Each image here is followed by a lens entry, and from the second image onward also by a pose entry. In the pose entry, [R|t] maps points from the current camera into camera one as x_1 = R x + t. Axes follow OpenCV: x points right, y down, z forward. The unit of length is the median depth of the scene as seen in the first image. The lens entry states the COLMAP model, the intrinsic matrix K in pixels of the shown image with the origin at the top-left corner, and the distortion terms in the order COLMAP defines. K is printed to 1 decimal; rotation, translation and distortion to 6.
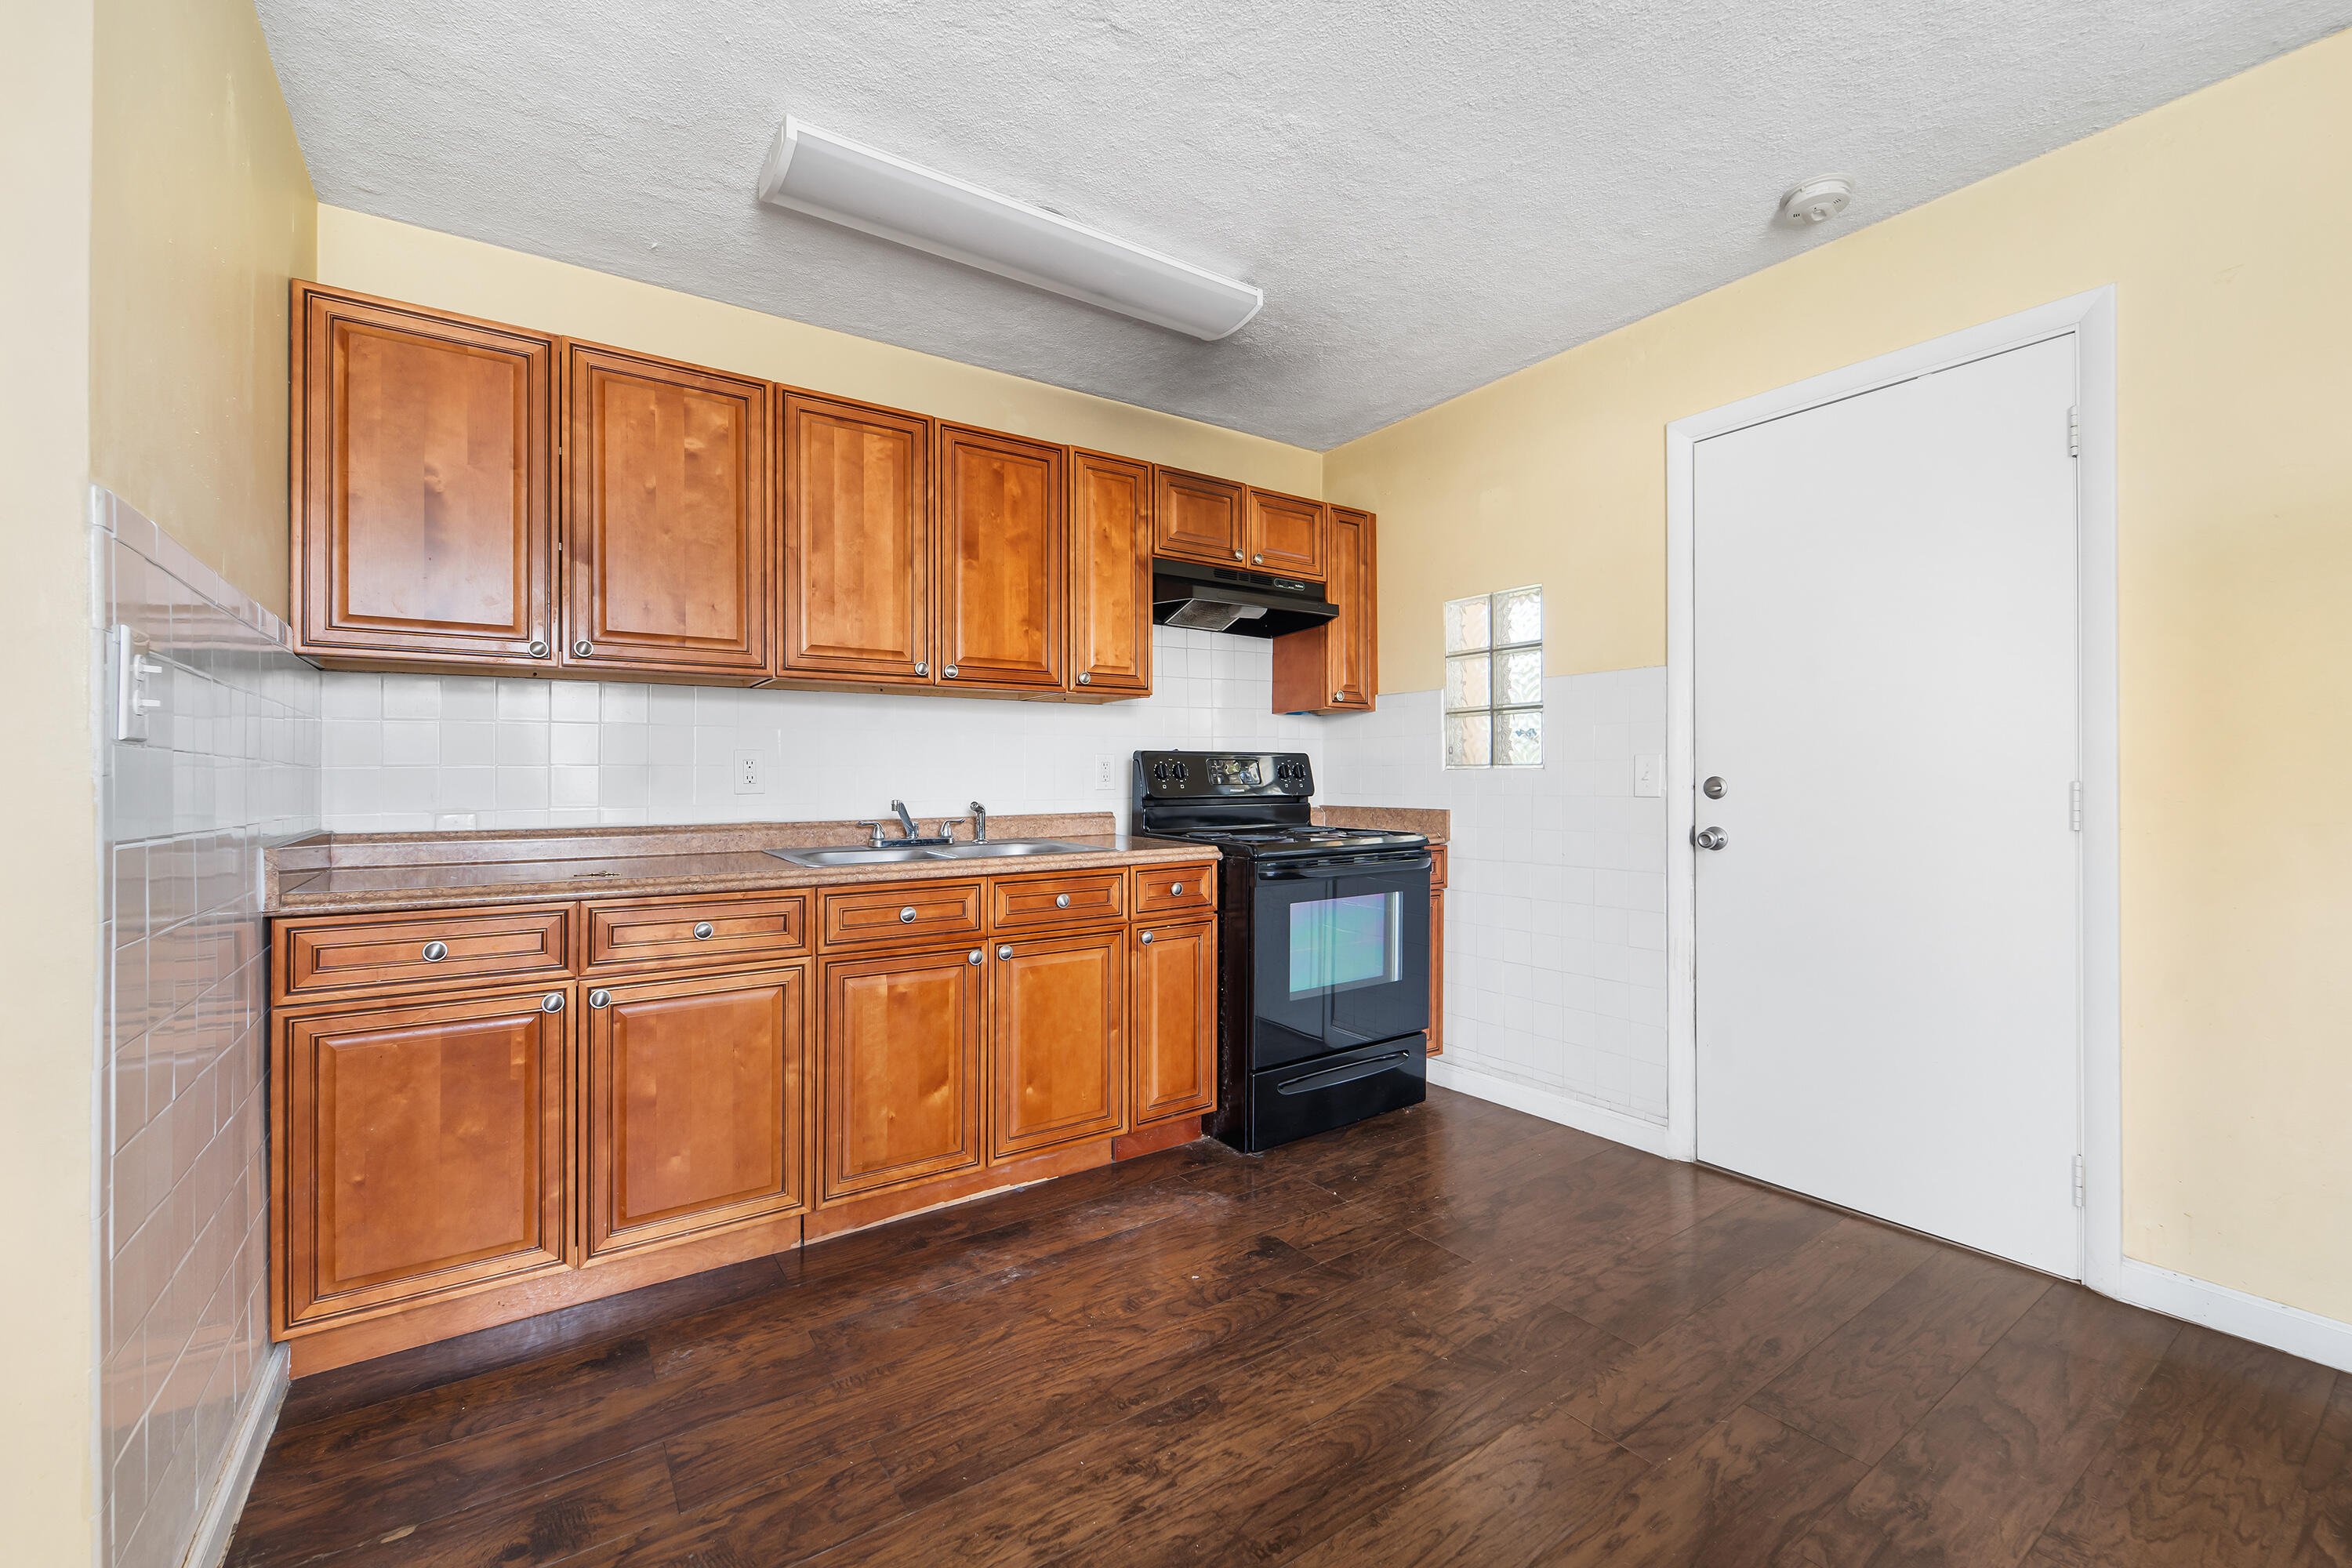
lens RADIAL K [[960.6, 0, 1174.4], [0, 960.6, 776.1], [0, 0, 1]] dist [-0.003496, -0.000387]
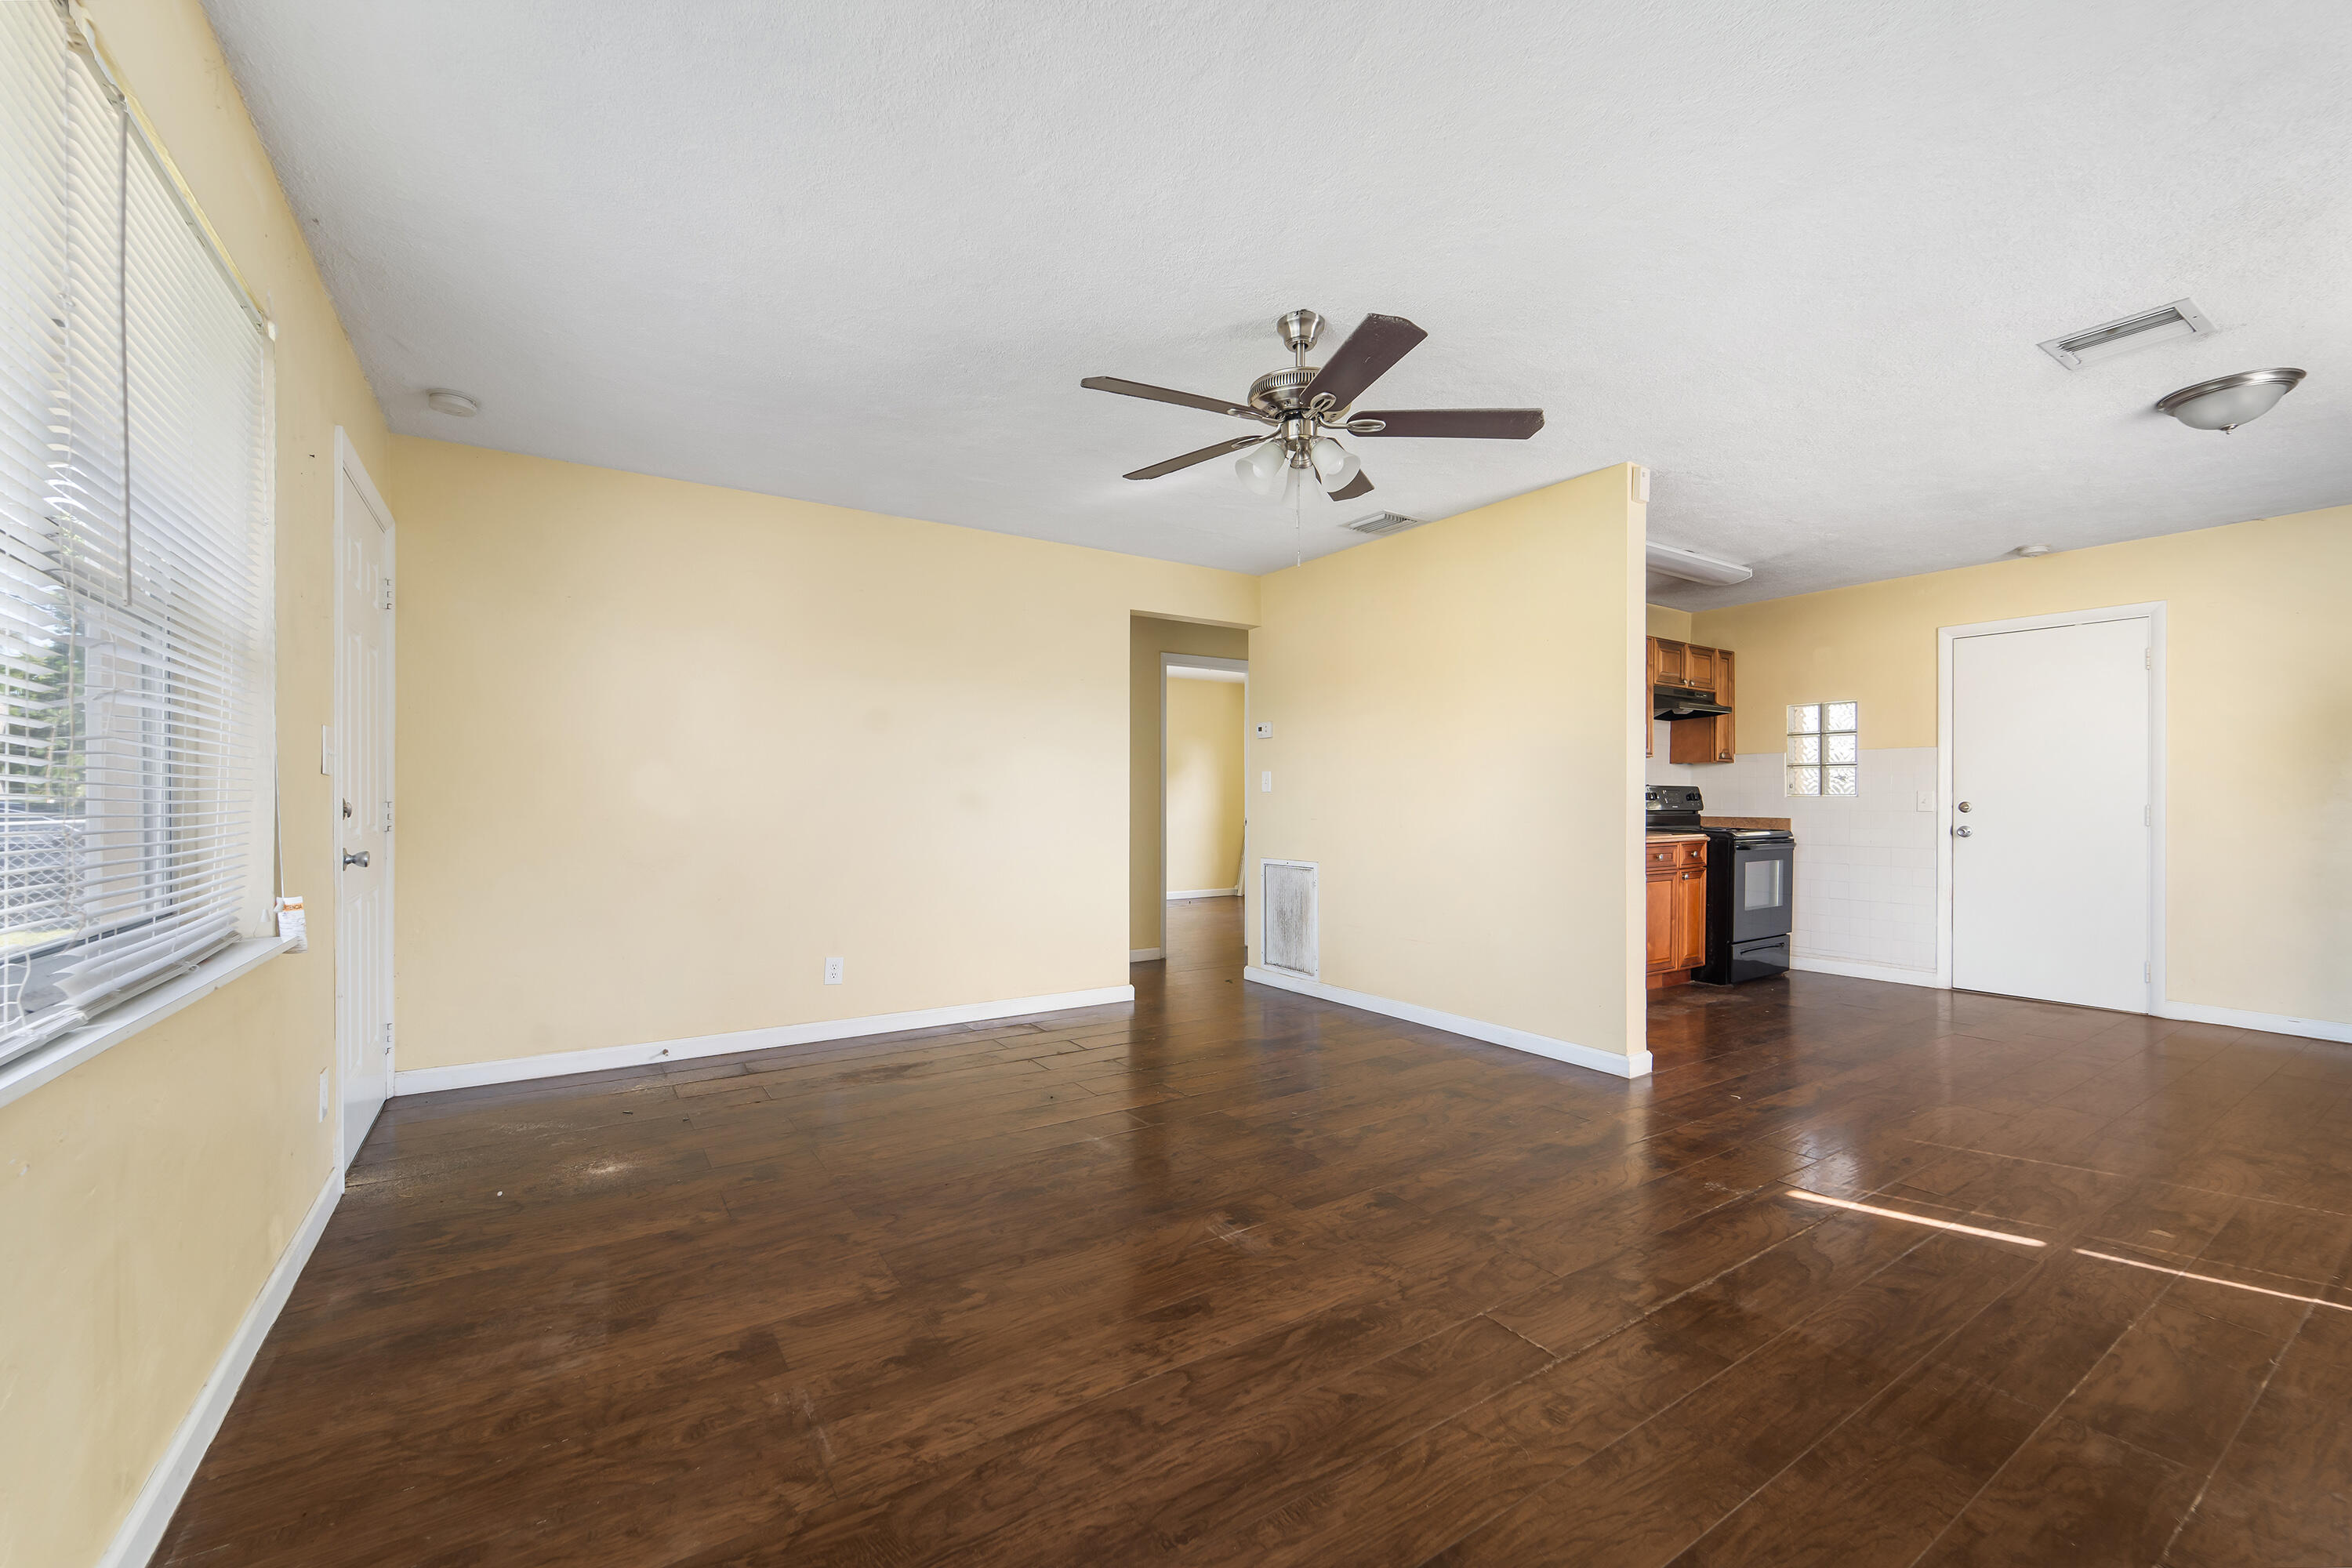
lens RADIAL K [[960.6, 0, 1157.2], [0, 960.6, 795.7], [0, 0, 1]] dist [-0.003496, -0.000387]
pose [[0.999824, 0.008697, -0.016594, -1.152589], [-0.008674, 0.999961, 0.001418, -0.000373], [0.016606, -0.001274, 0.999861, -1.104143]]
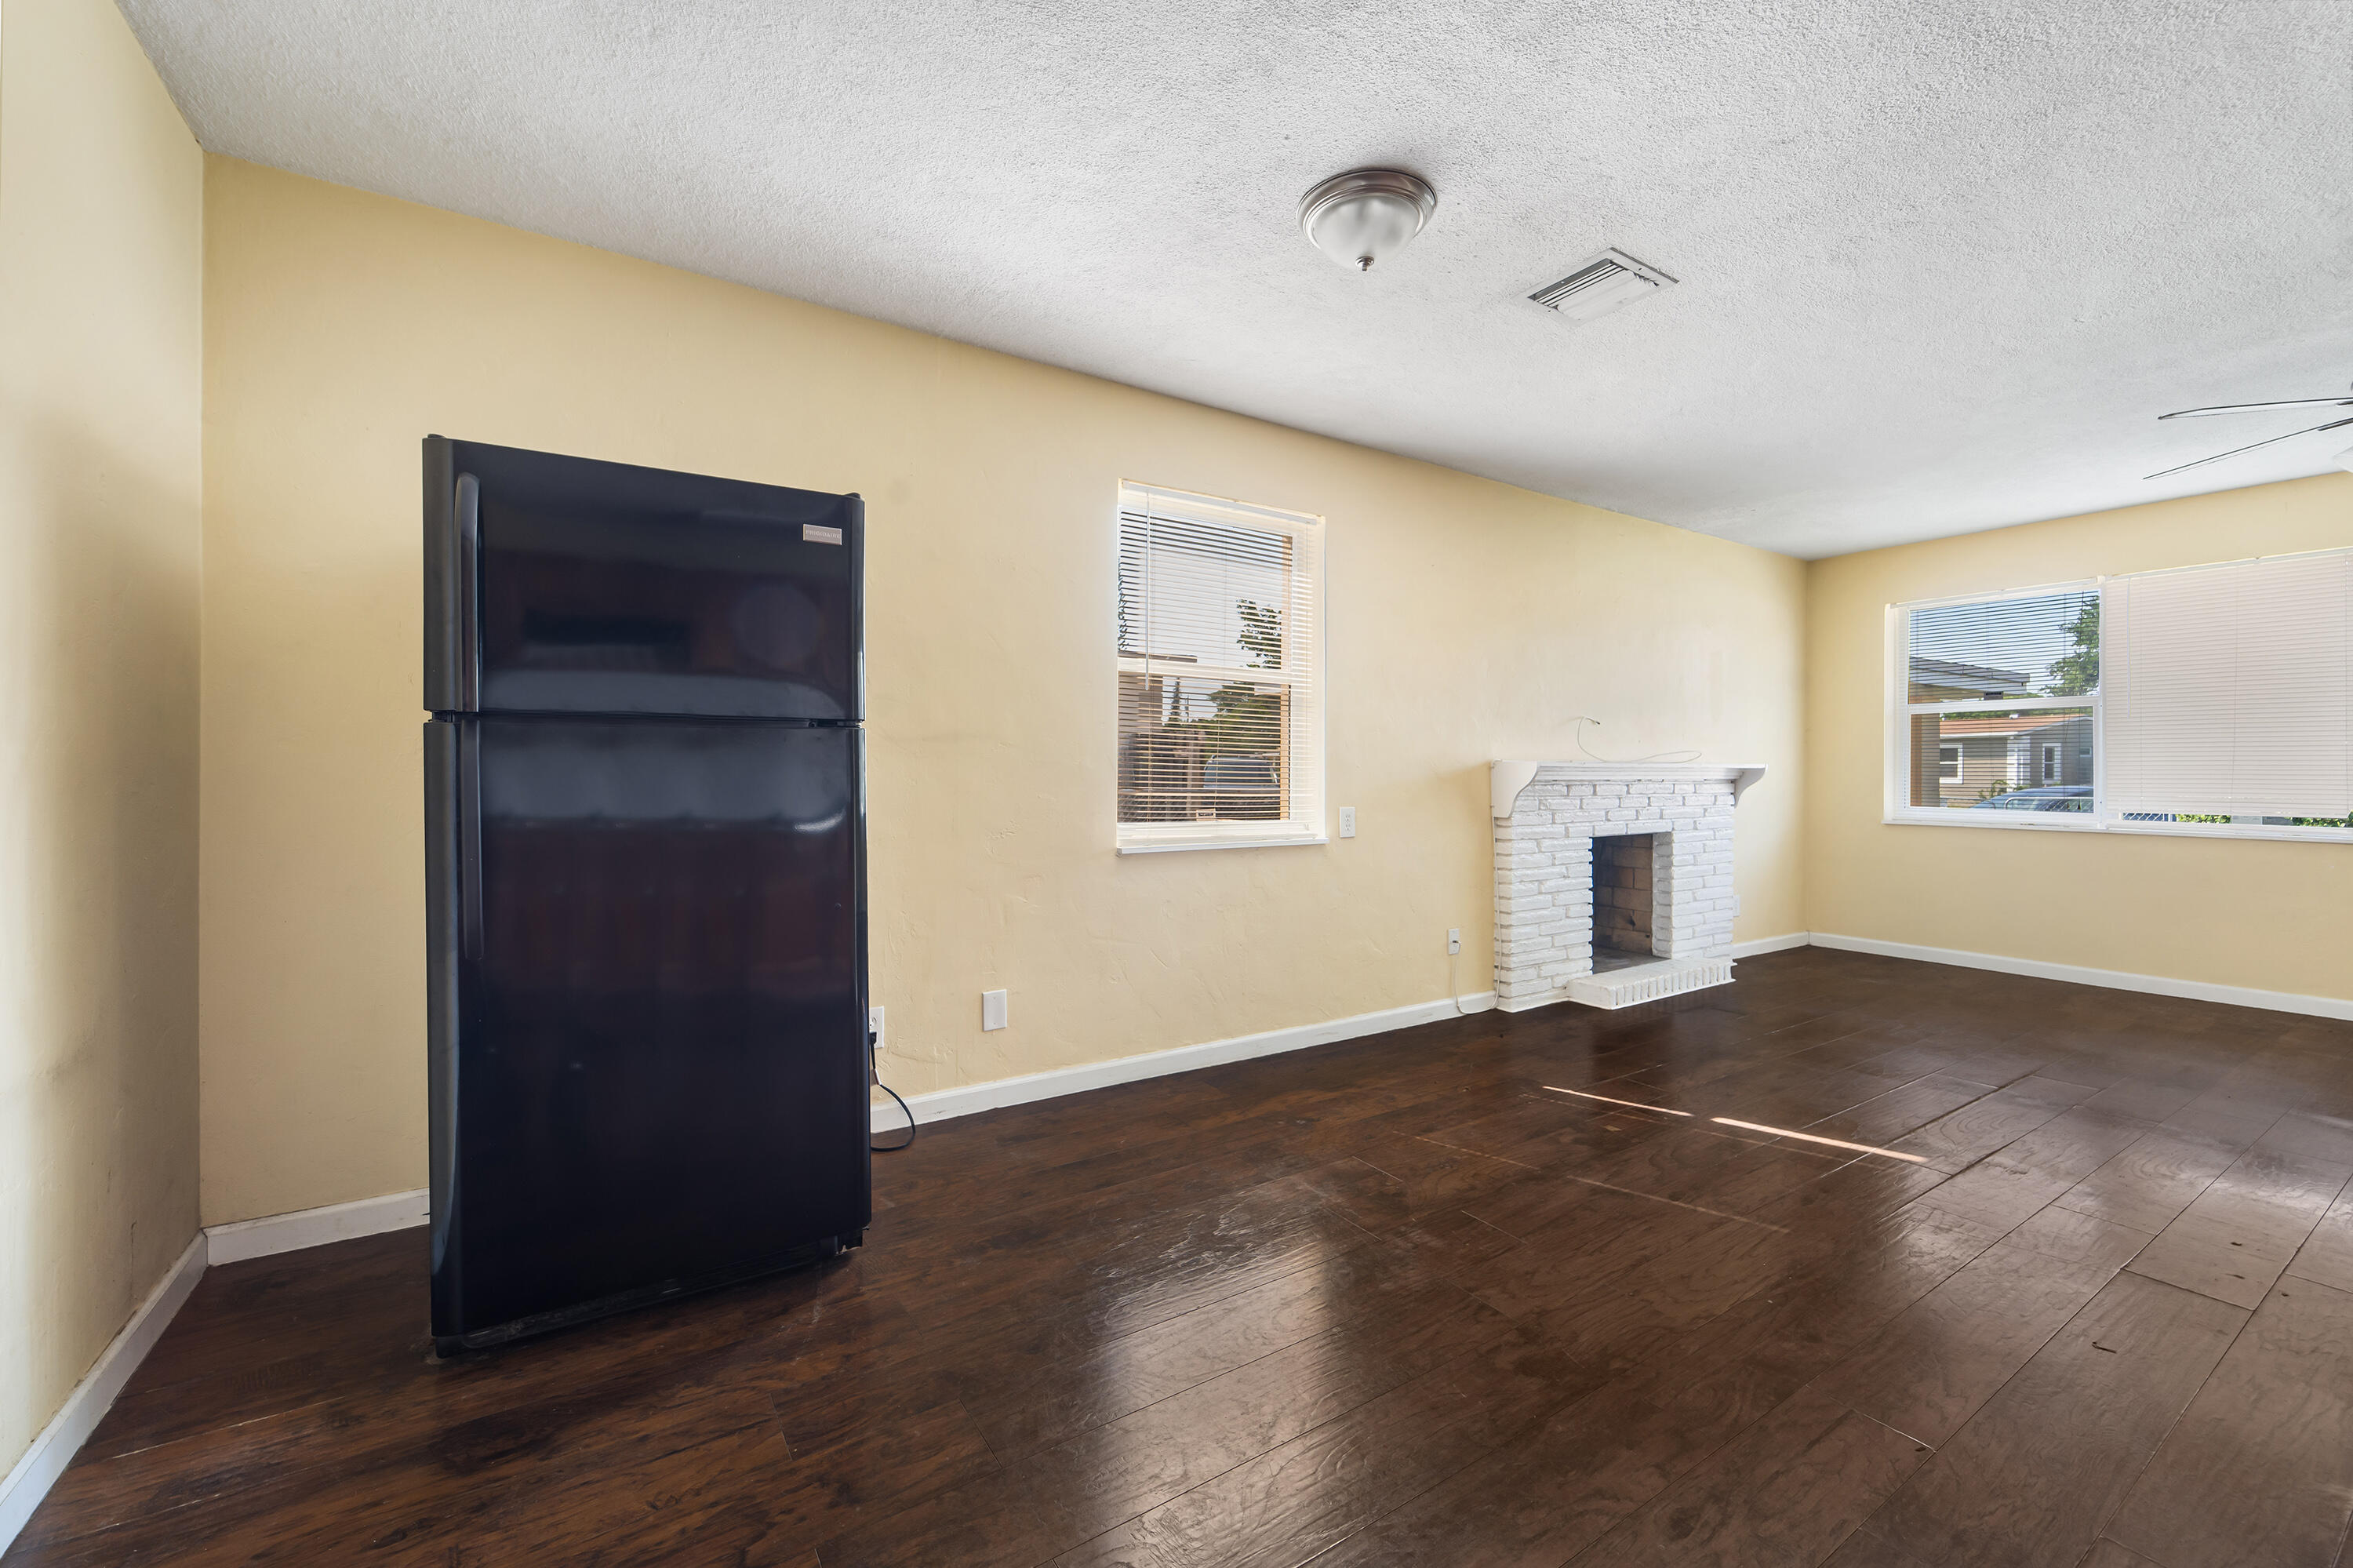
lens RADIAL K [[961.1, 0, 1144.6], [0, 961.1, 773.5], [0, 0, 1]] dist [-0.003496, -0.000387]
pose [[-0.999356, 0.008224, 0.034939, 0.312245], [0.008098, 0.999960, -0.003736, 0.000627], [-0.034968, -0.003451, -0.999382, 0.978104]]
